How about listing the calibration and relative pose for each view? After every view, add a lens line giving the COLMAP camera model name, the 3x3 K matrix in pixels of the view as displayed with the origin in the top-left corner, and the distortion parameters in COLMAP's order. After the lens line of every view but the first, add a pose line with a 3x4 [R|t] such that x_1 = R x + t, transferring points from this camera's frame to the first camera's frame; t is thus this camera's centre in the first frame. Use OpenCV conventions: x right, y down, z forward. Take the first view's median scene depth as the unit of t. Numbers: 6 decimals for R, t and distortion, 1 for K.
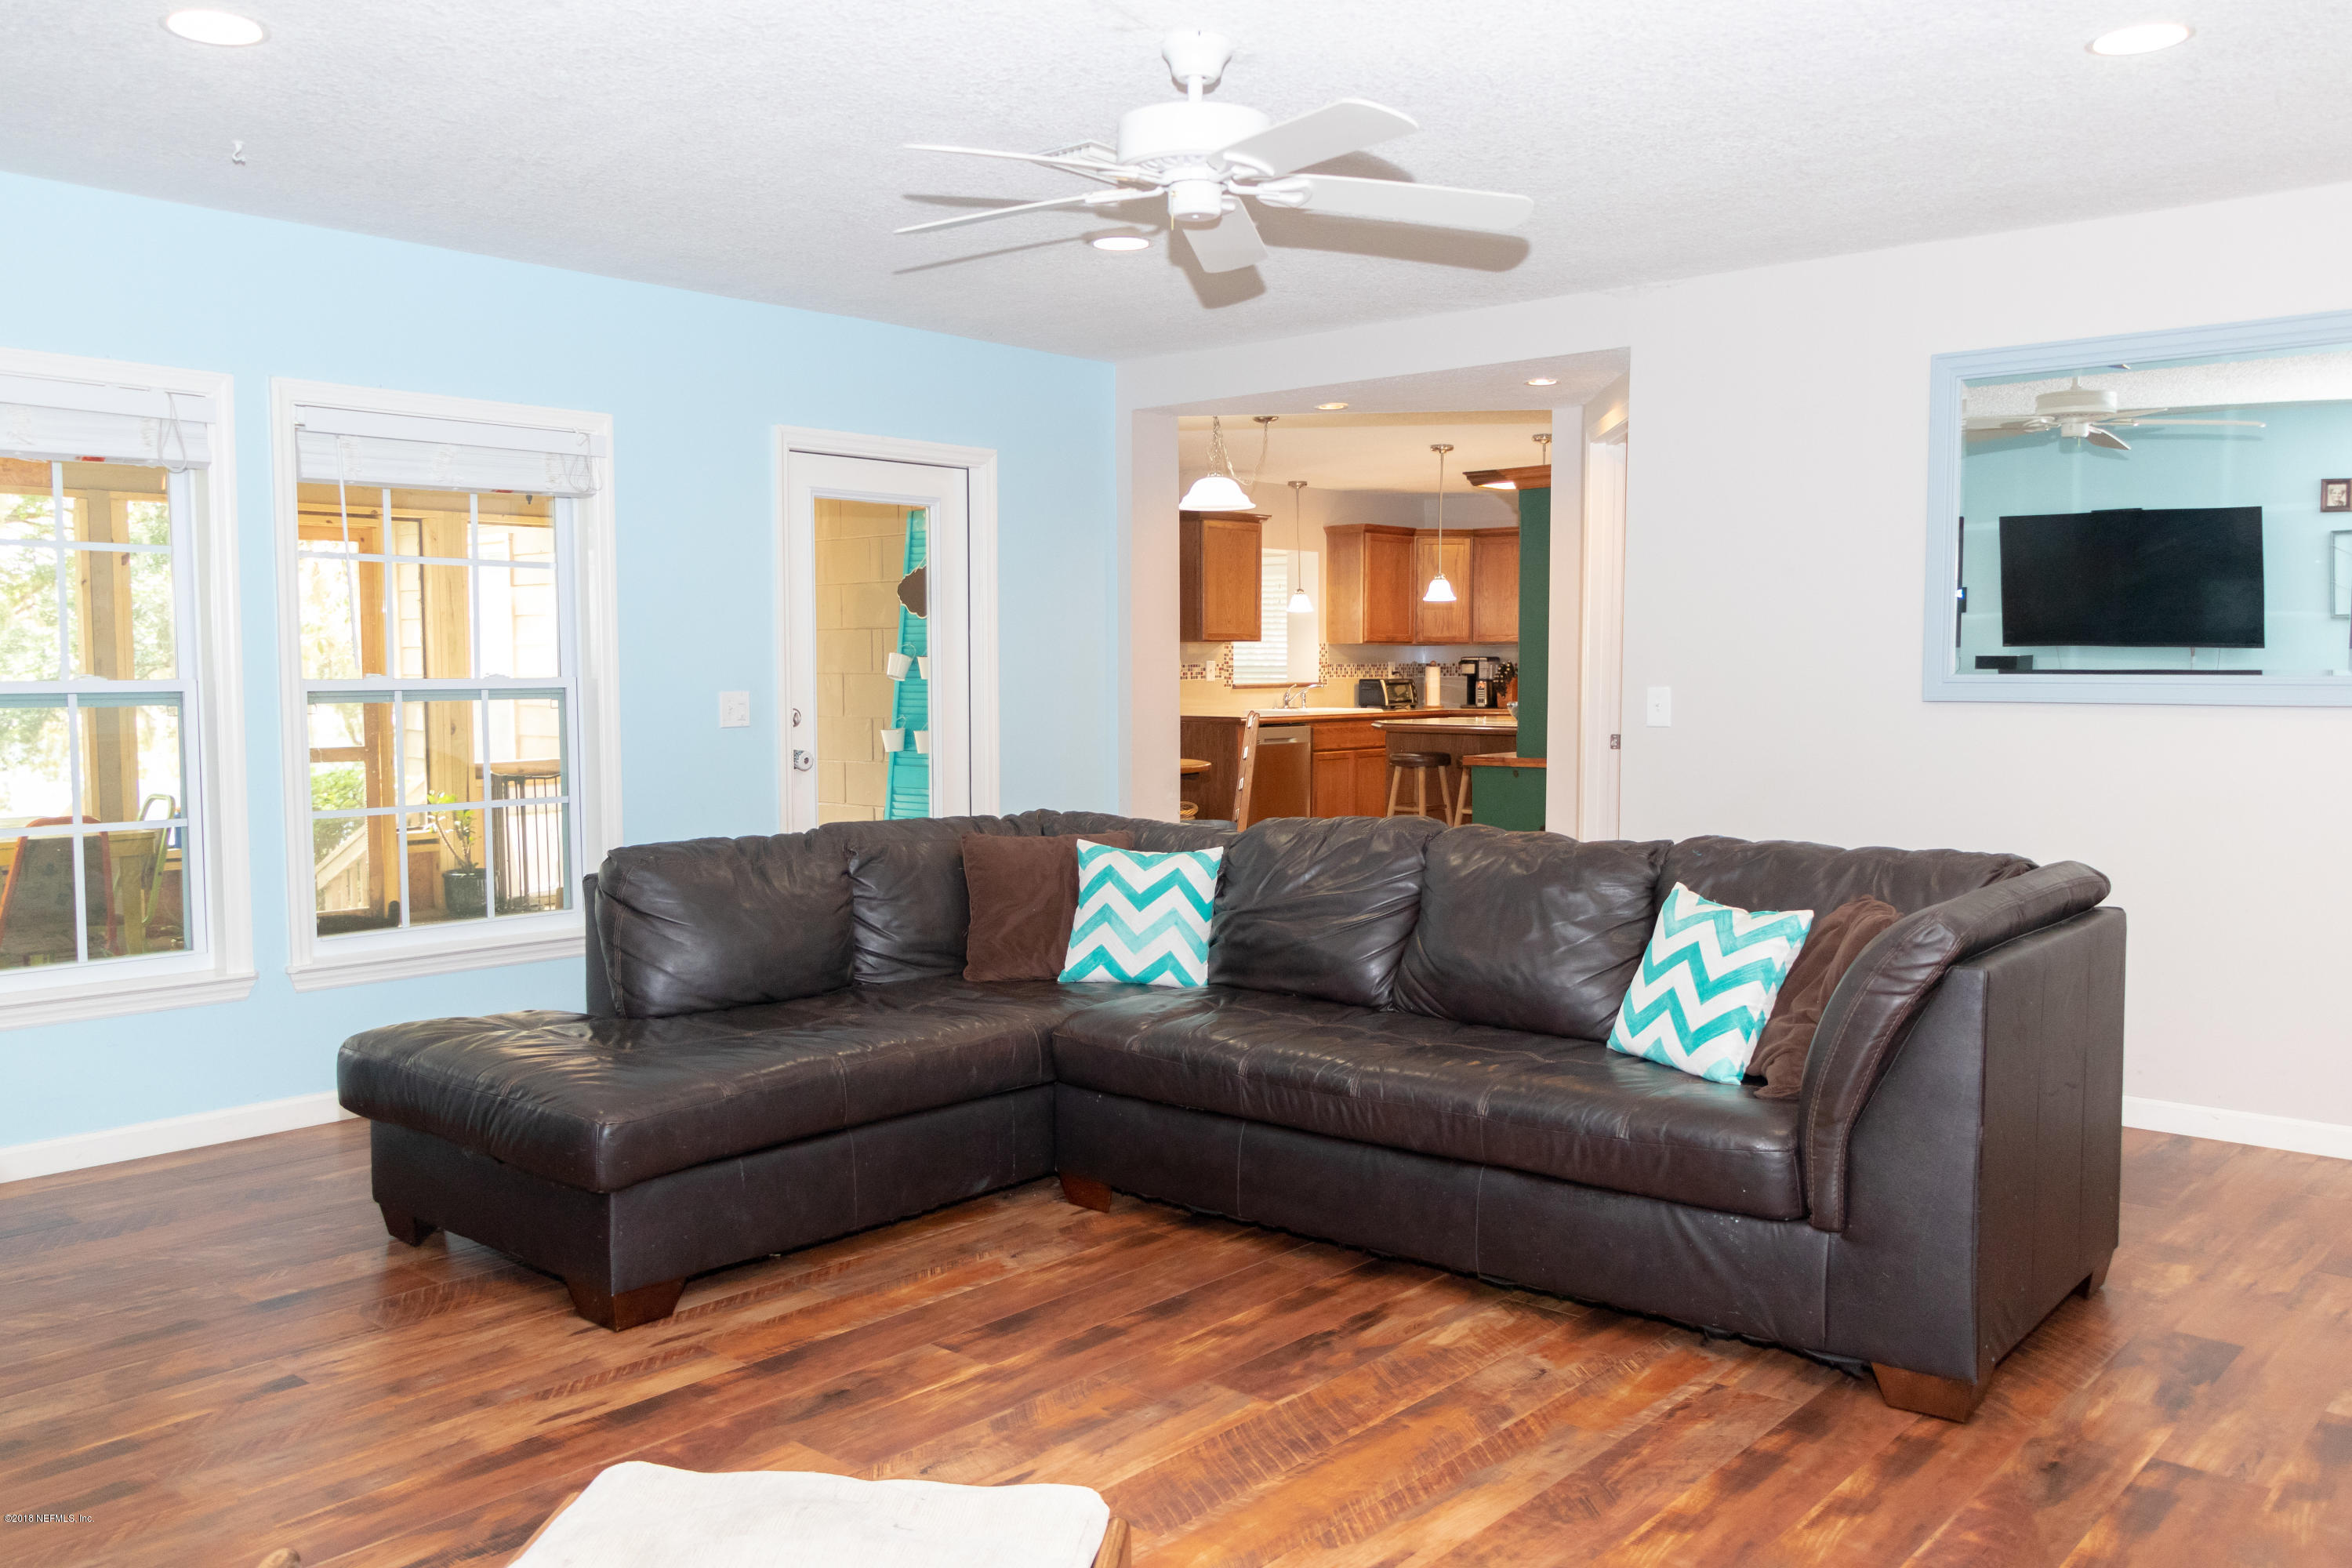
lens RADIAL K [[1860.9, 0, 1171.7], [0, 1860.9, 800.5], [0, 0, 1]] dist [-0.005840, -0.001127]
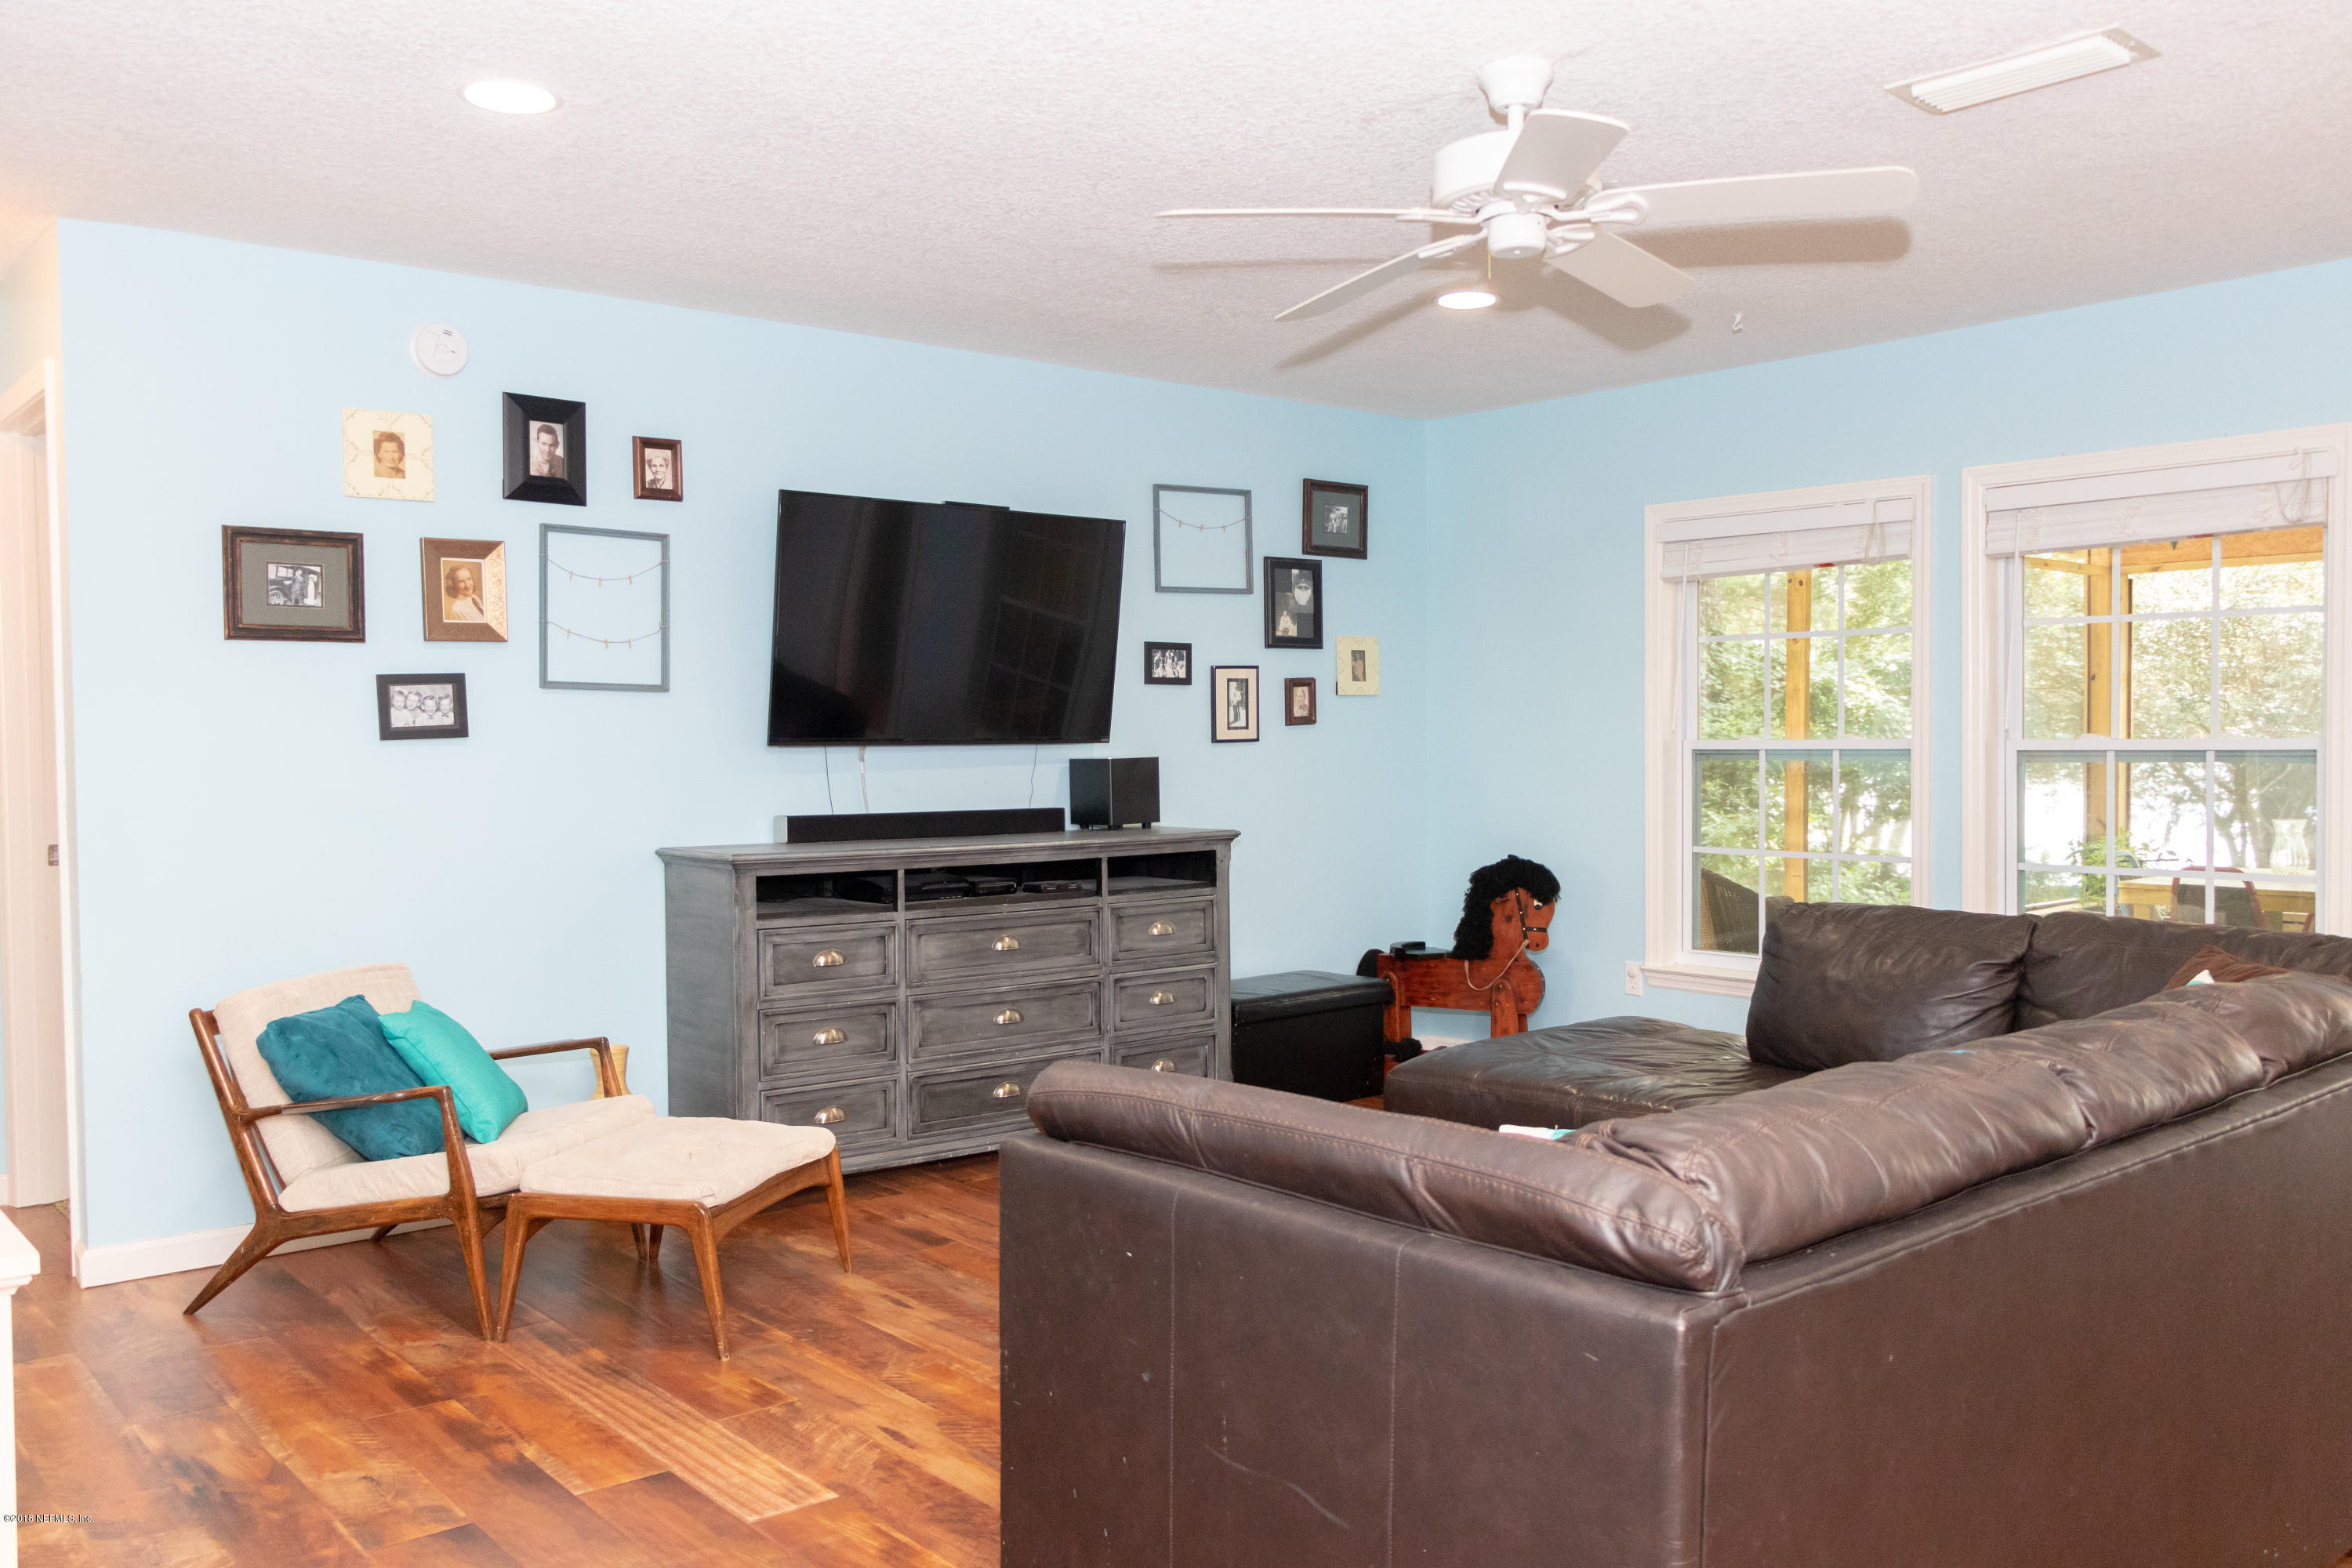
lens RADIAL K [[1860.9, 0, 1171.7], [0, 1860.9, 800.5], [0, 0, 1]] dist [-0.005840, -0.001127]
pose [[-0.144562, 0.032412, -0.988965, 0.722826], [-0.066513, 0.996885, 0.042394, -0.046347], [0.987258, 0.071908, -0.141956, 0.728259]]
